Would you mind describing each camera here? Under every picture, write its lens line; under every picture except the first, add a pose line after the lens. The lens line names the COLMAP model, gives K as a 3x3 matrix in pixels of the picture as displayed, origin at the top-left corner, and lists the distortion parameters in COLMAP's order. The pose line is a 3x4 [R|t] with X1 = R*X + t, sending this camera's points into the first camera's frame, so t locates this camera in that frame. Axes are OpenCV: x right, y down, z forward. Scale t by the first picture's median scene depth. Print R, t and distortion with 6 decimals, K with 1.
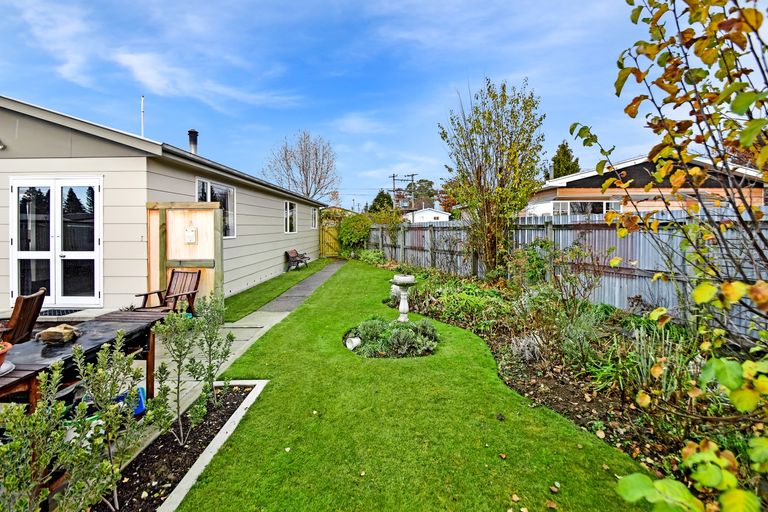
lens RADIAL K [[349.4, 0, 383.8], [0, 349.4, 225.6], [0, 0, 1]] dist [-0.000201, -0.000065]
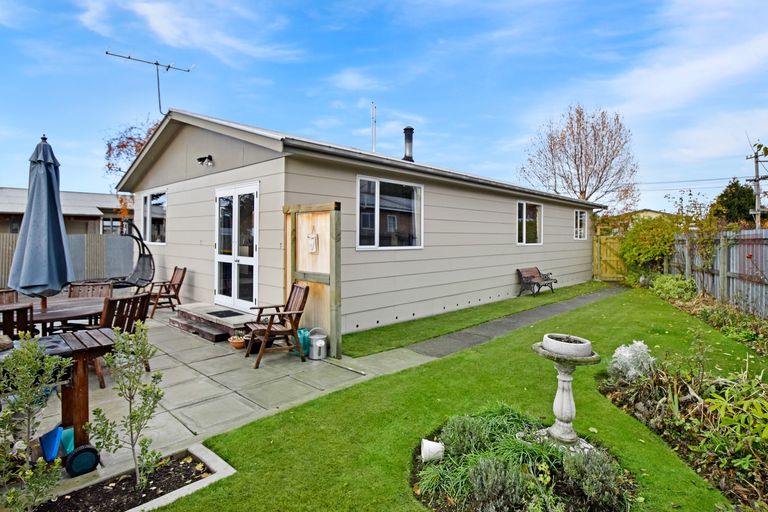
lens RADIAL K [[402.1, 0, 385.1], [0, 402.1, 236.7], [0, 0, 1]] dist [-0.020001, -0.000617]
pose [[0.726091, 0.006312, -0.687569, 0.228886], [-0.005701, 0.999979, 0.003159, 0.008004], [0.687575, 0.001626, 0.726112, 0.422416]]
